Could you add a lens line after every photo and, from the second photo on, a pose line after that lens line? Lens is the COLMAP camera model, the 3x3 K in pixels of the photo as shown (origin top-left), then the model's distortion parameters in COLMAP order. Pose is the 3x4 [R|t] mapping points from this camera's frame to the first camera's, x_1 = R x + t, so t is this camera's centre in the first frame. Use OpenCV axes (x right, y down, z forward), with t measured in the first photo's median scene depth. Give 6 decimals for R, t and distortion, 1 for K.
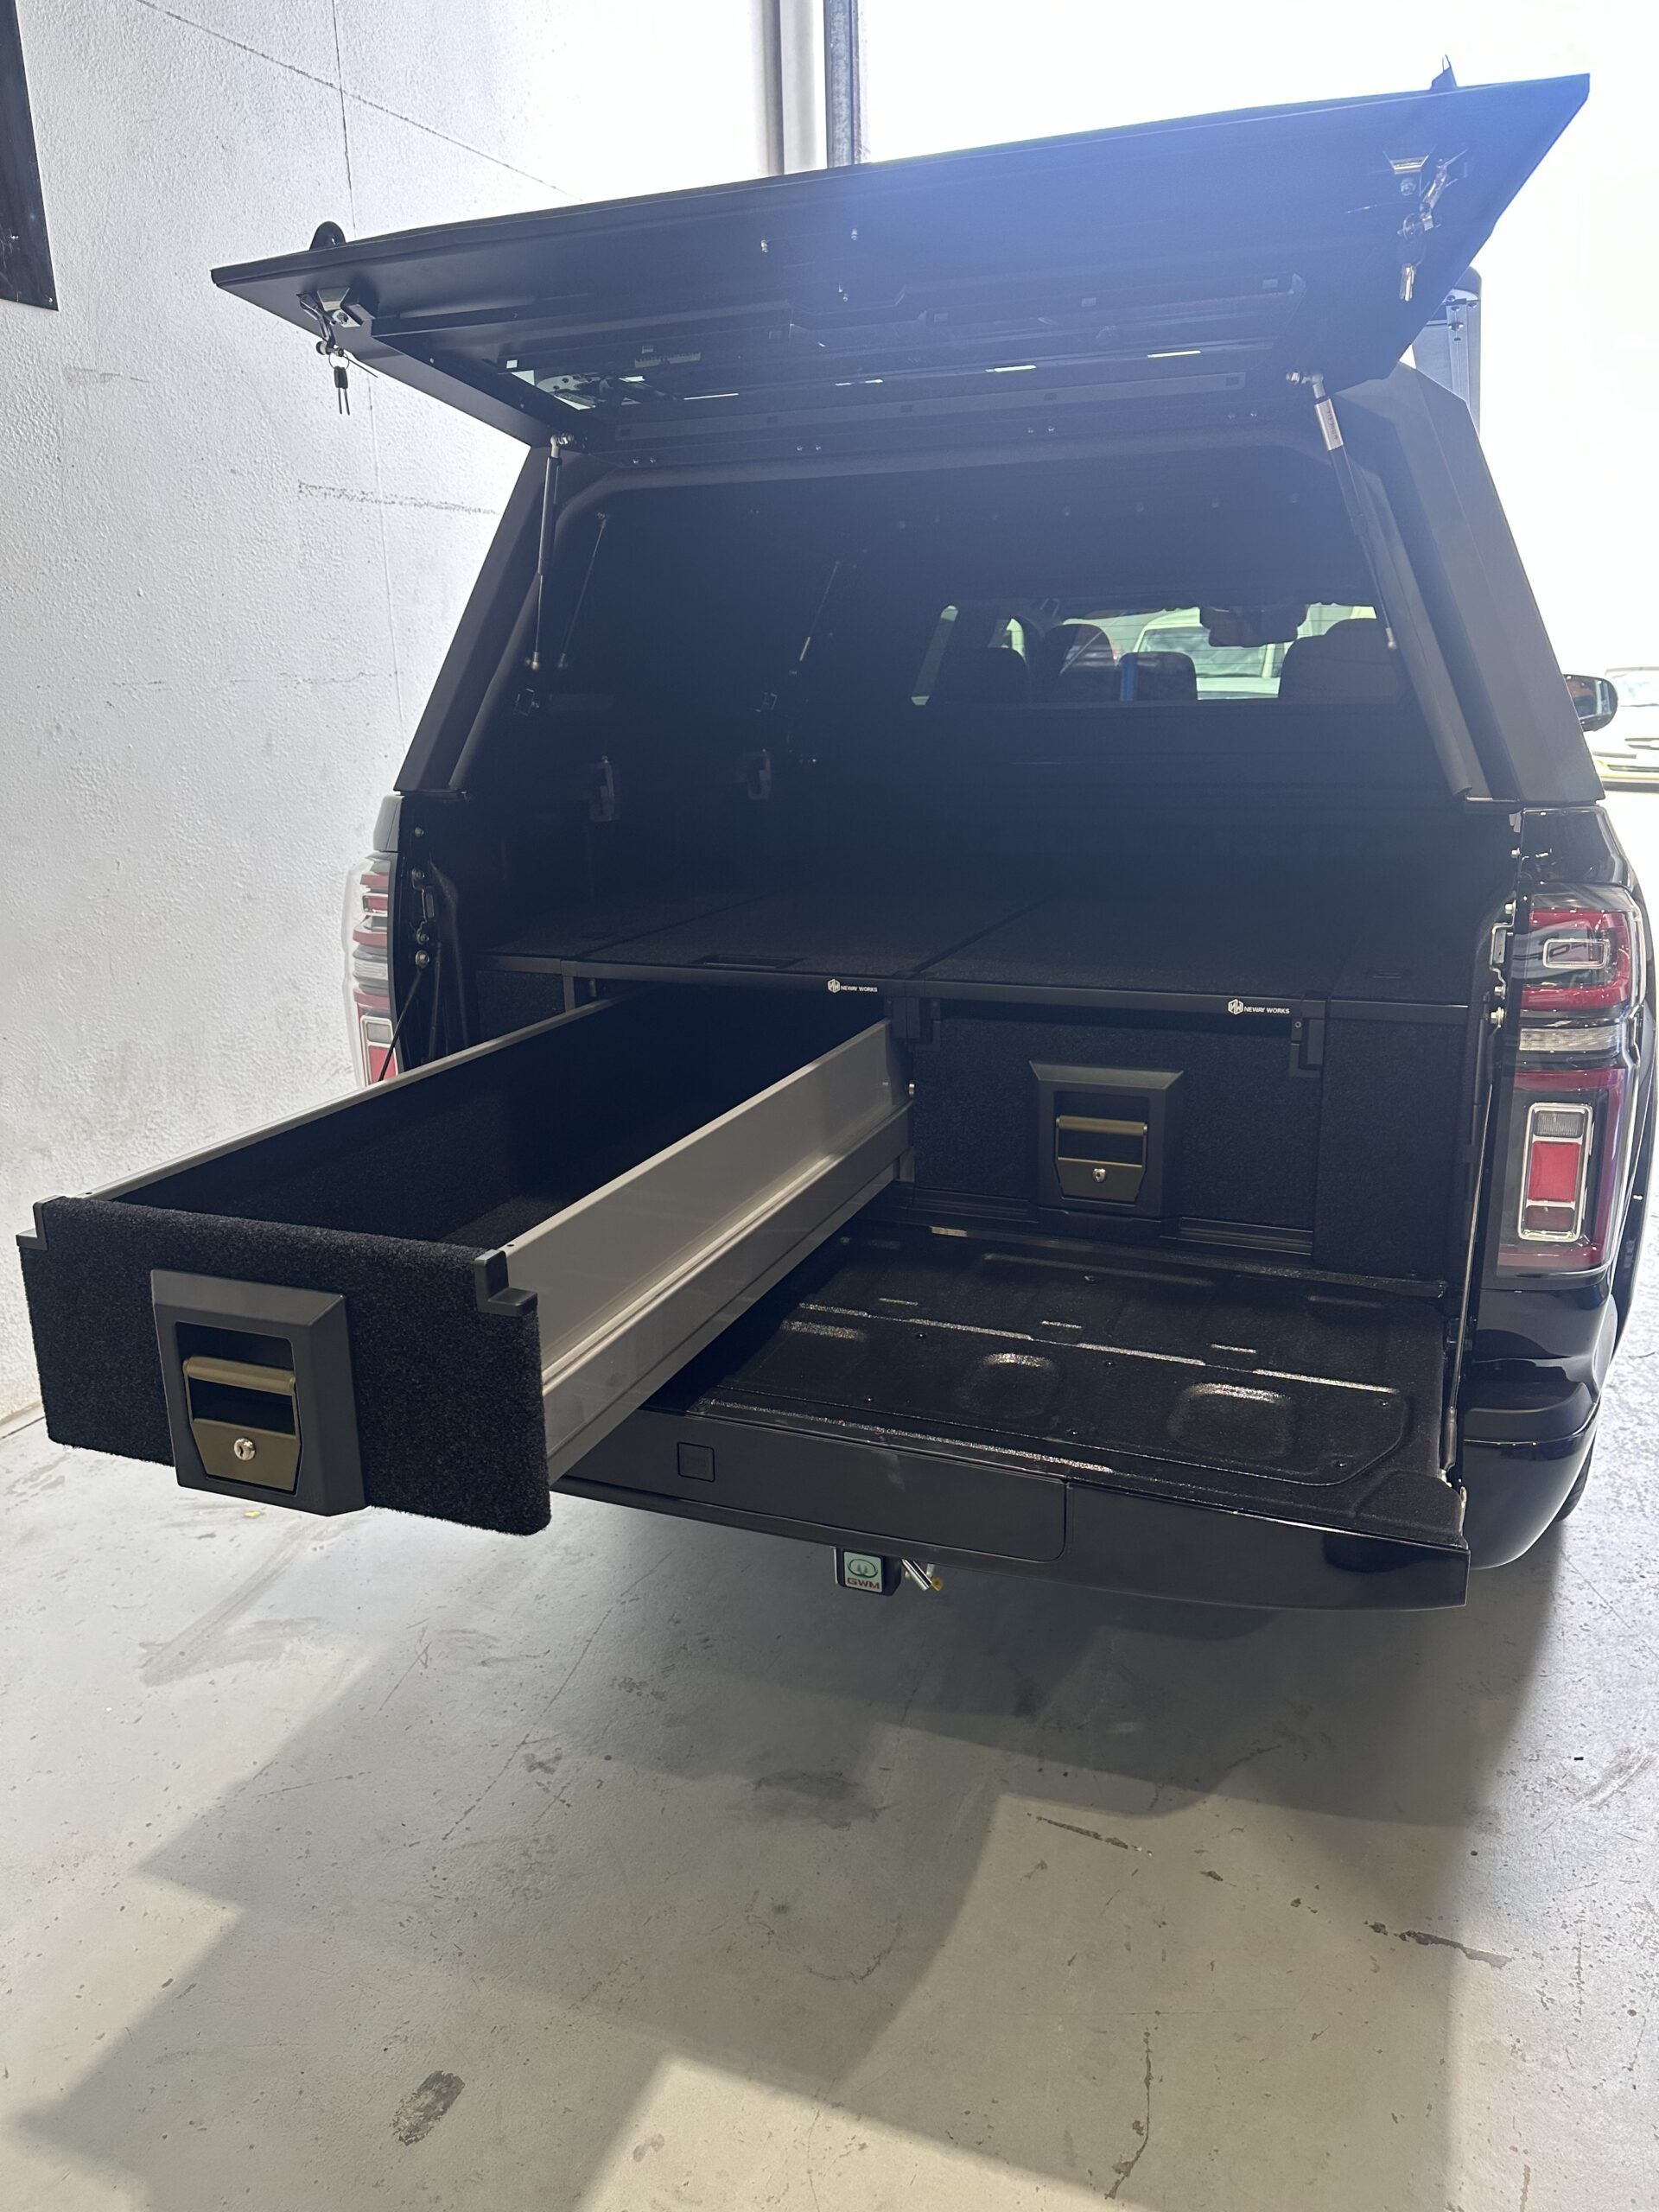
lens RADIAL K [[1607.2, 0, 705.8], [0, 1607.2, 1088.7], [0, 0, 1]] dist [0.128044, -0.172888]
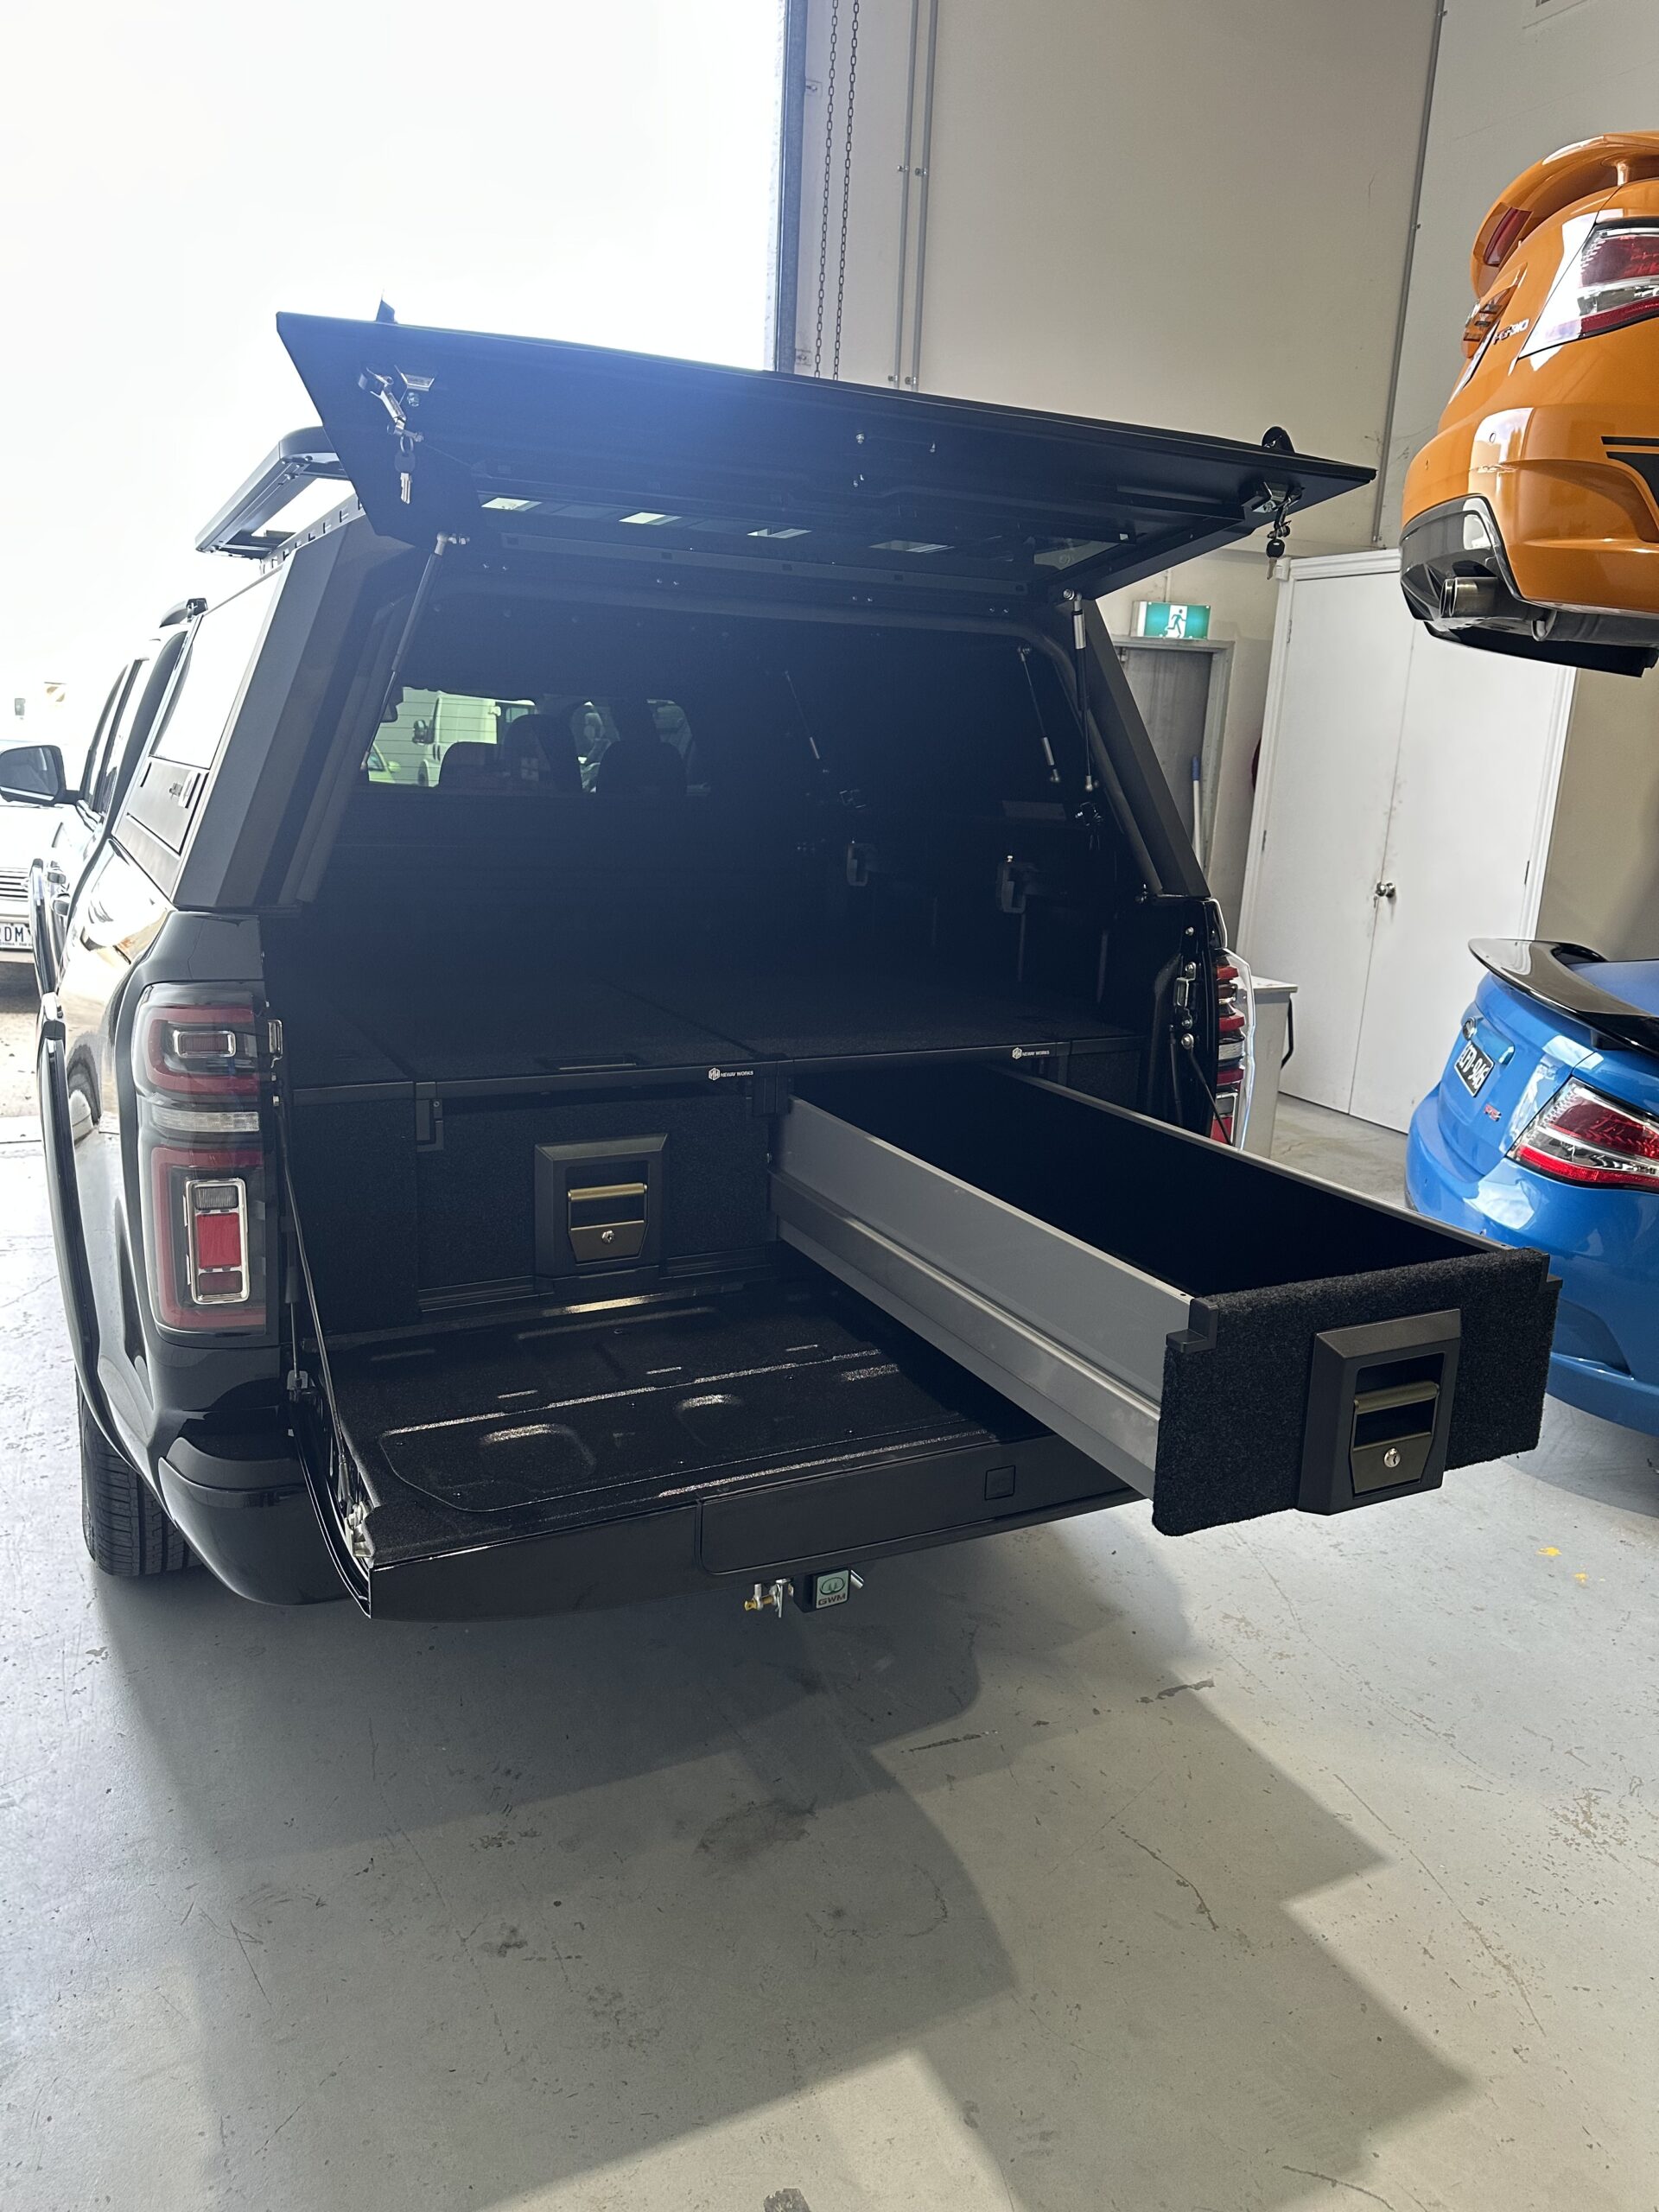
lens RADIAL K [[1568.3, 0, 829.5], [0, 1568.3, 1106.0], [0, 0, 1]] dist [0.004387, -0.008599]
pose [[0.648107, -0.119090, 0.752180, -0.632487], [0.151999, 0.988052, 0.025466, -0.055034], [-0.746226, 0.097826, 0.658466, 0.246131]]
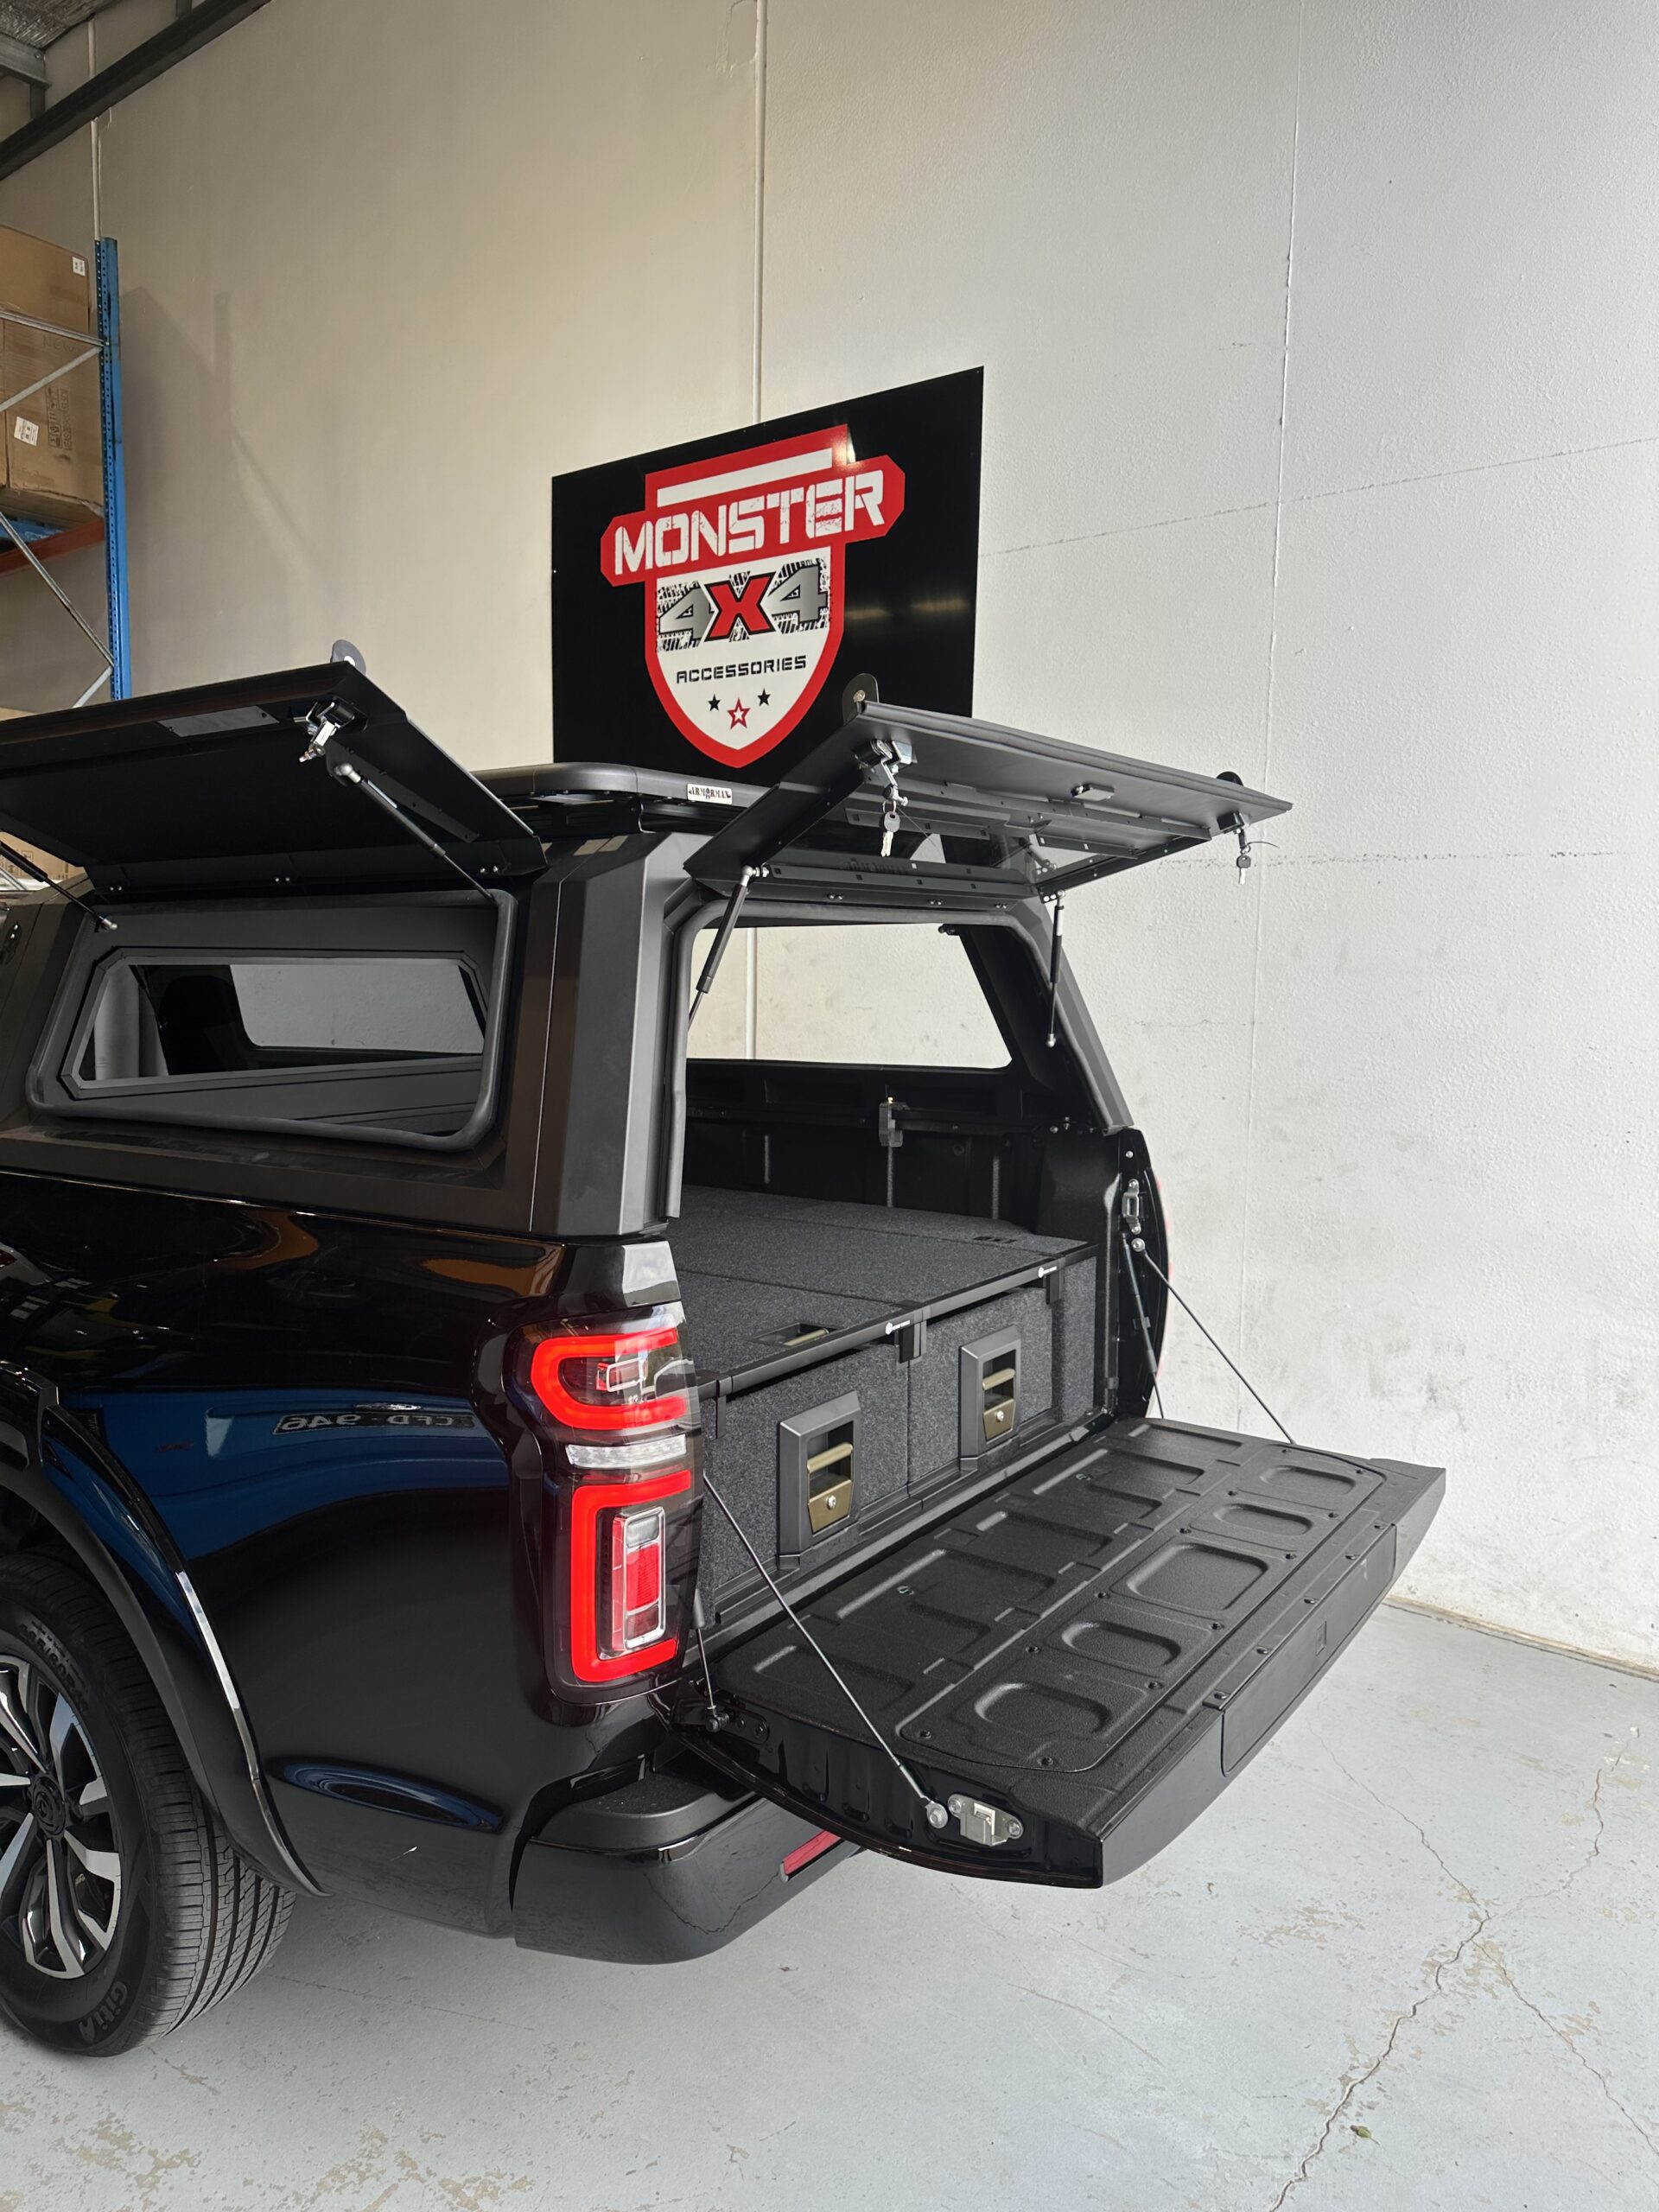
lens RADIAL K [[1558.4, 0, 817.0], [0, 1558.4, 1092.4], [0, 0, 1]] dist [0.028392, -0.035236]
pose [[0.204240, -0.056711, 0.977277, -0.972679], [0.257564, 0.966259, 0.002244, -0.233055], [-0.944429, 0.251254, 0.211955, 0.730830]]
